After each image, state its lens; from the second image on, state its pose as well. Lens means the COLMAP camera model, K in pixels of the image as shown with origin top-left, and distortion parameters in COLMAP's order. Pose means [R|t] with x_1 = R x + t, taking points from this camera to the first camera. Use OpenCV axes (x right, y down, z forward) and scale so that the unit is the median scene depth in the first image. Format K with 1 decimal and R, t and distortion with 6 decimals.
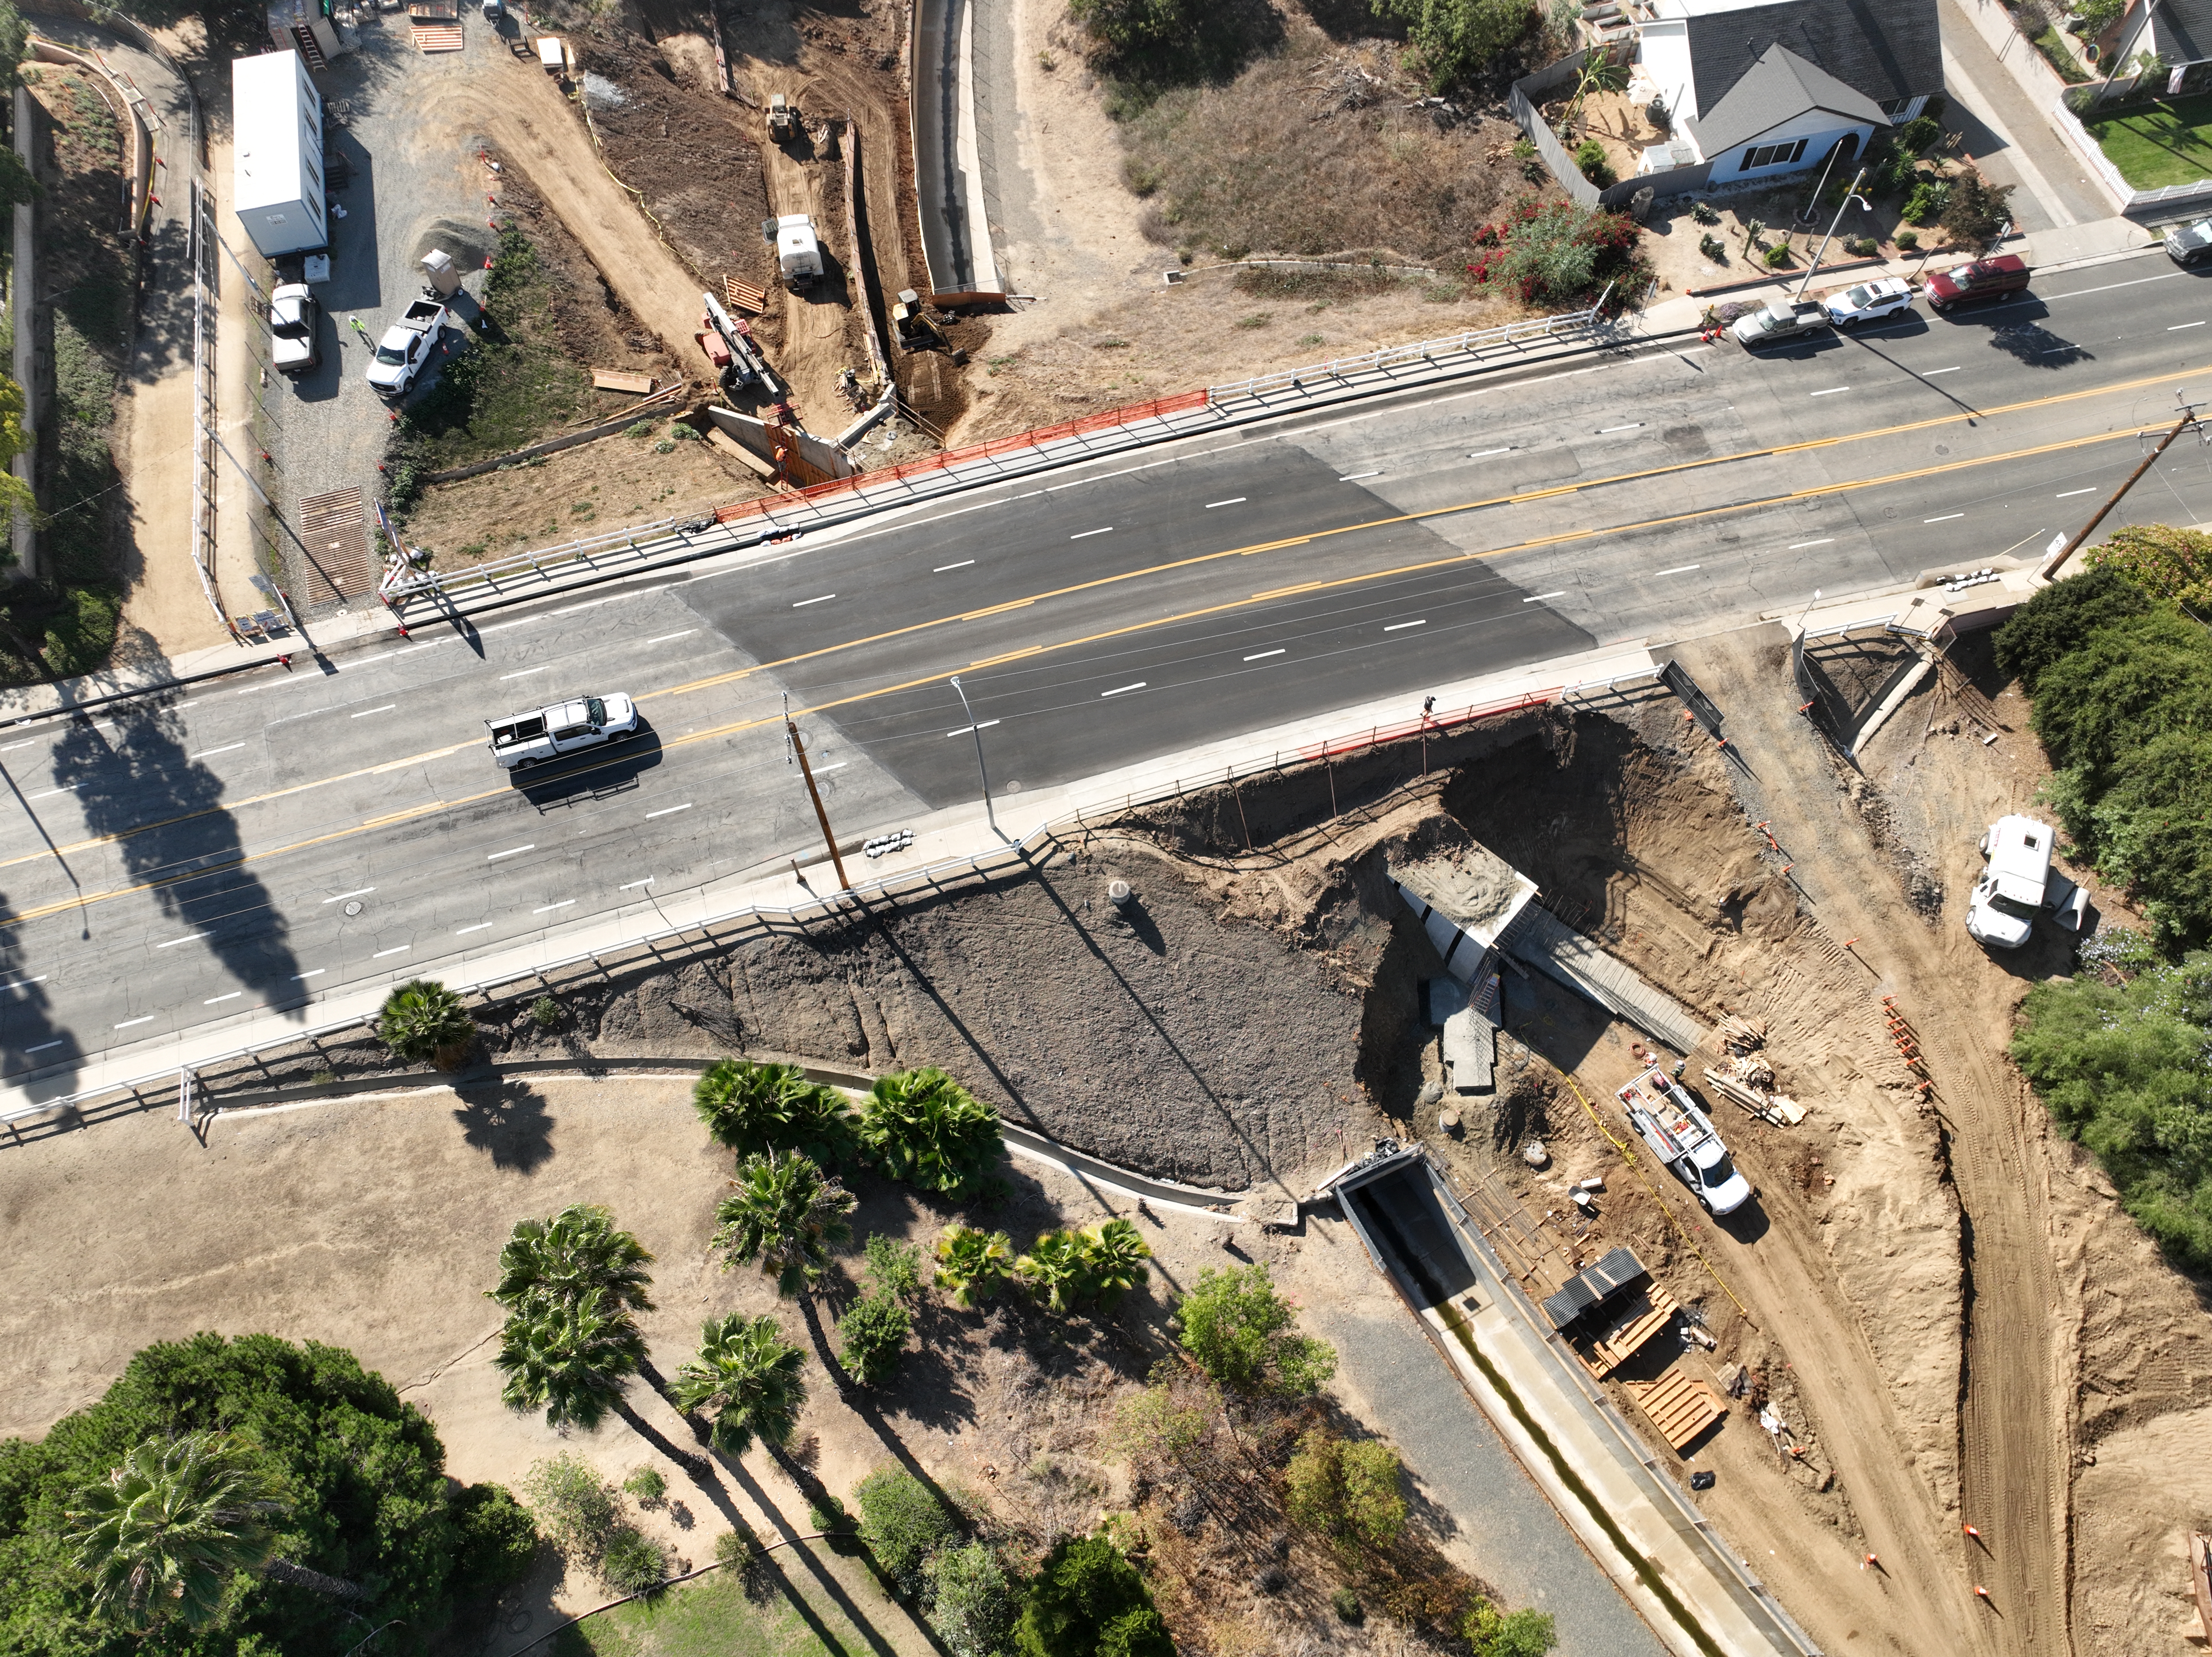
lens RADIAL K [[1559.6, 0, 1100.8], [0, 1559.6, 820.6], [0, 0, 1]] dist [-0.002545, 0.020359]
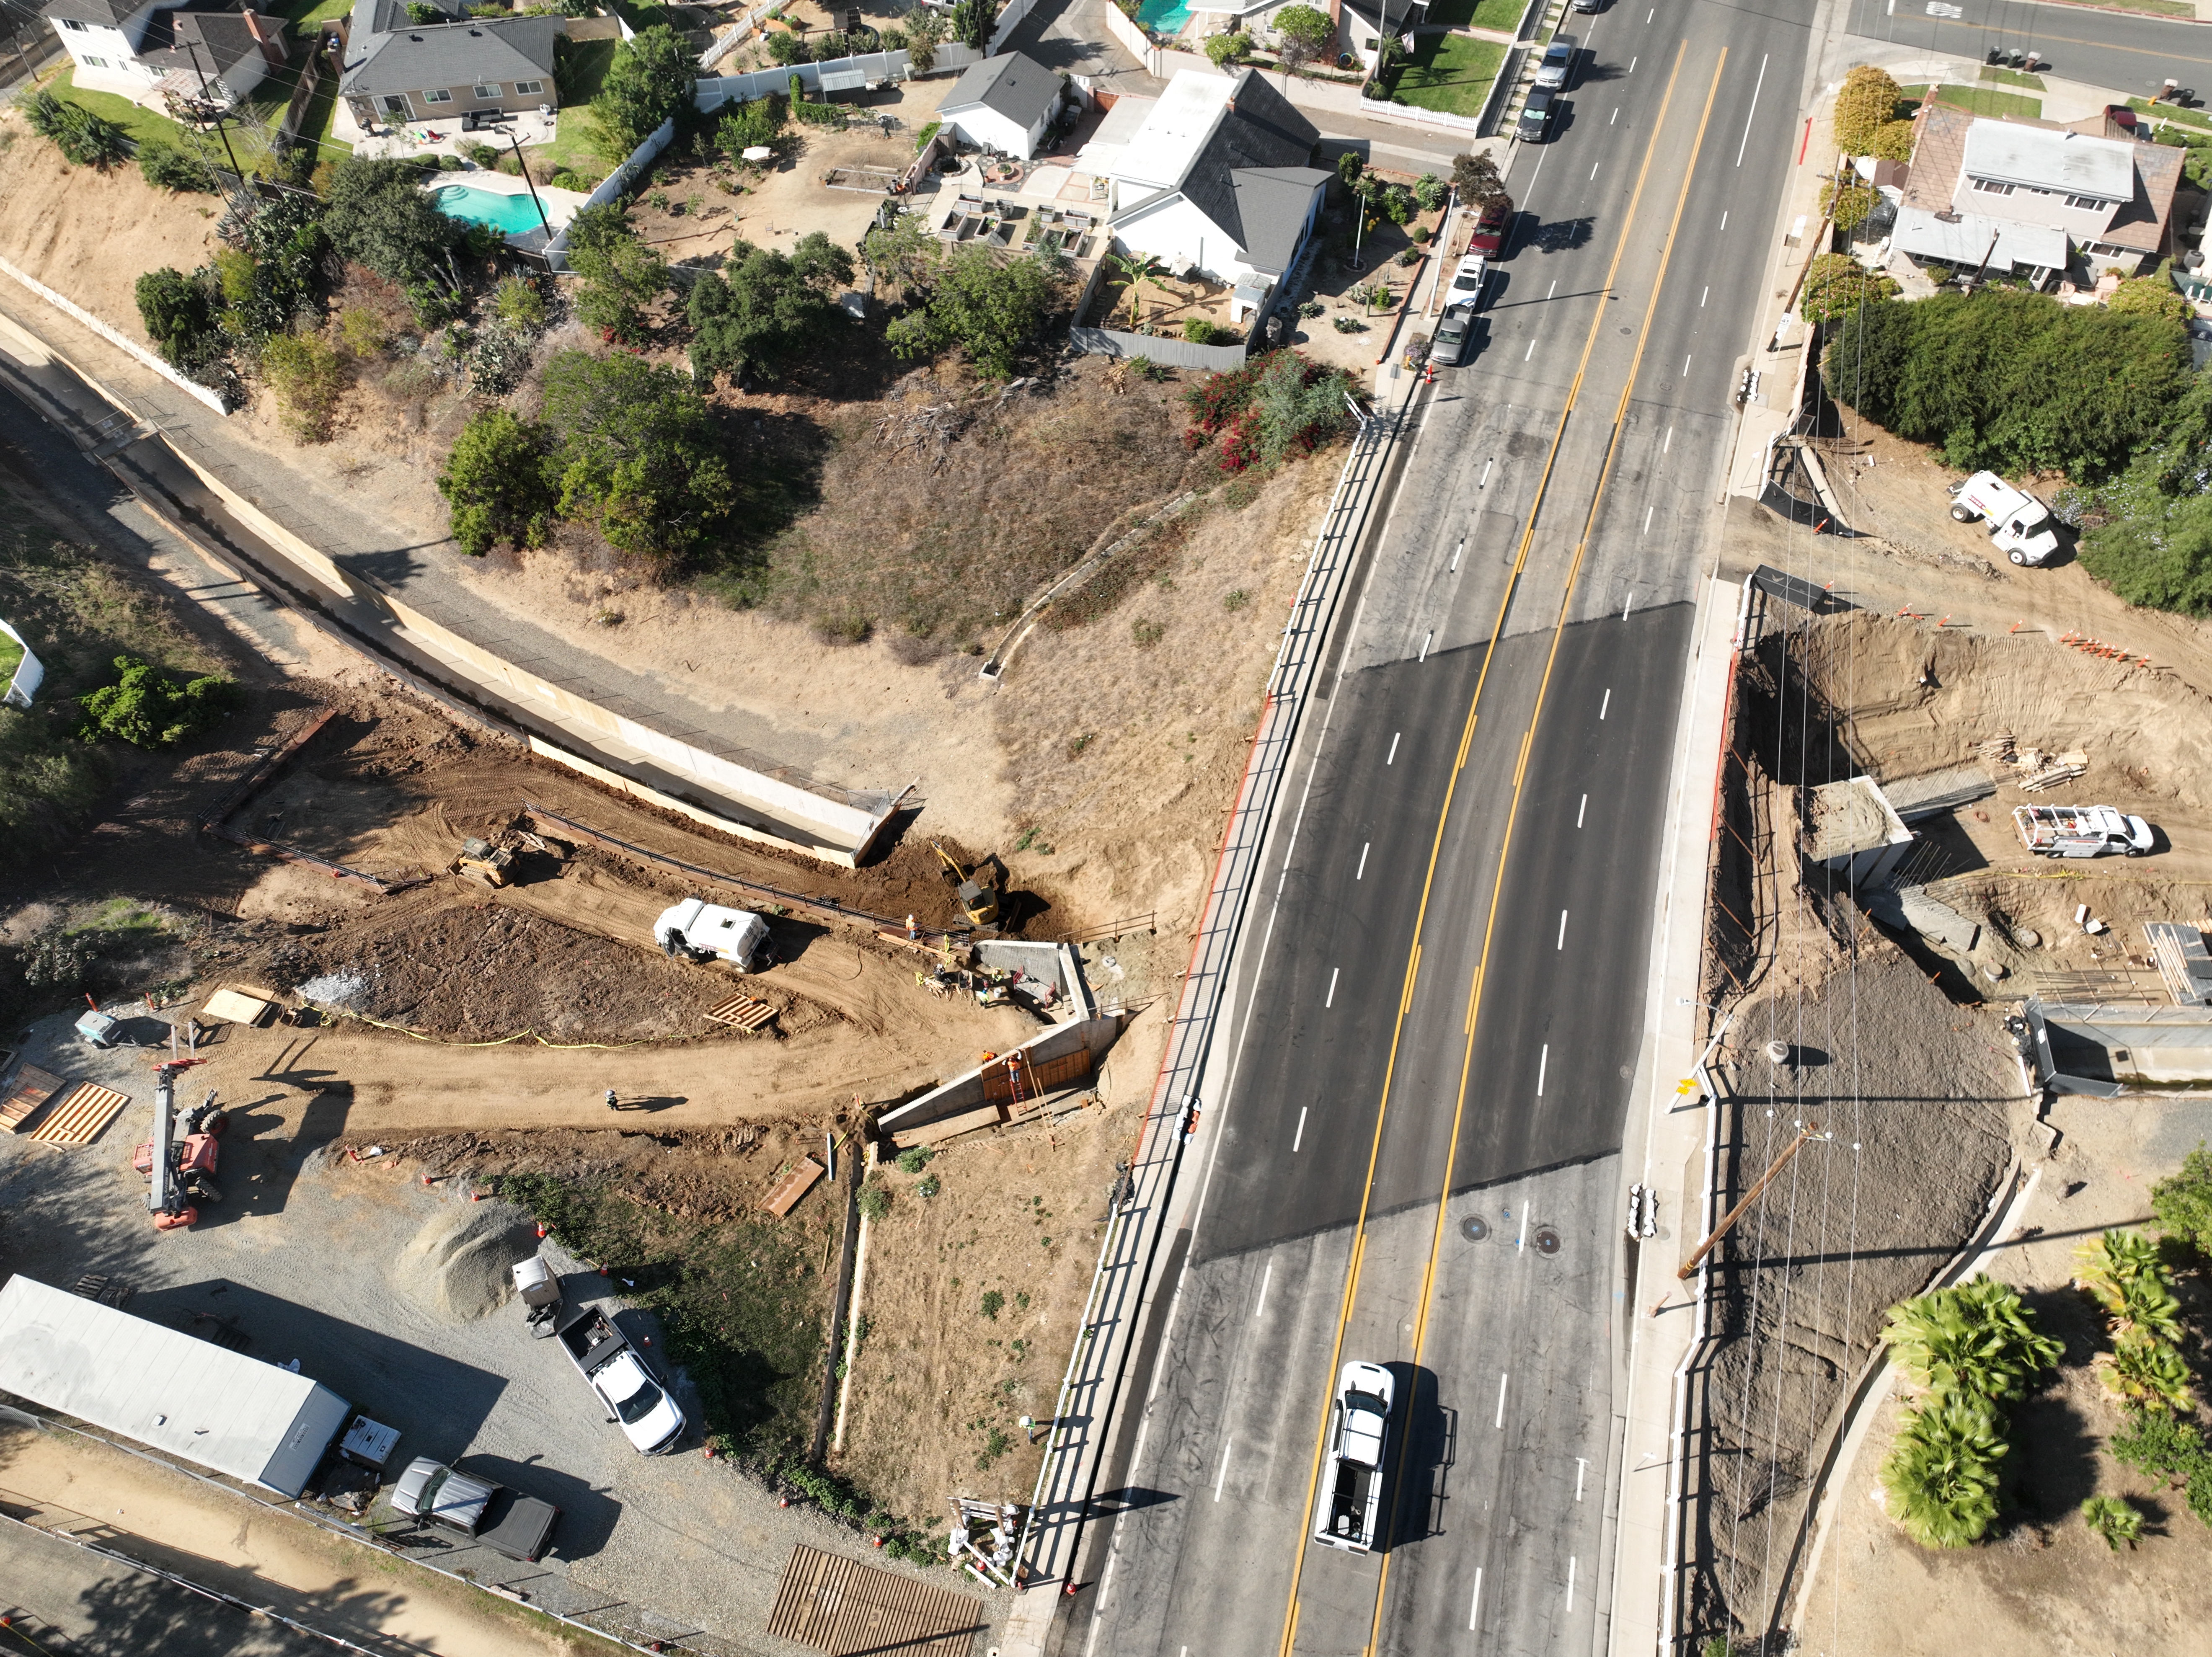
lens RADIAL K [[1559.6, 0, 1107.6], [0, 1559.6, 832.7], [0, 0, 1]] dist [-0.002545, 0.020359]
pose [[0.546906, -0.679567, 0.488961, -0.558341], [0.735859, 0.668731, 0.106352, -0.425594], [-0.399257, 0.301641, 0.865798, 0.255310]]
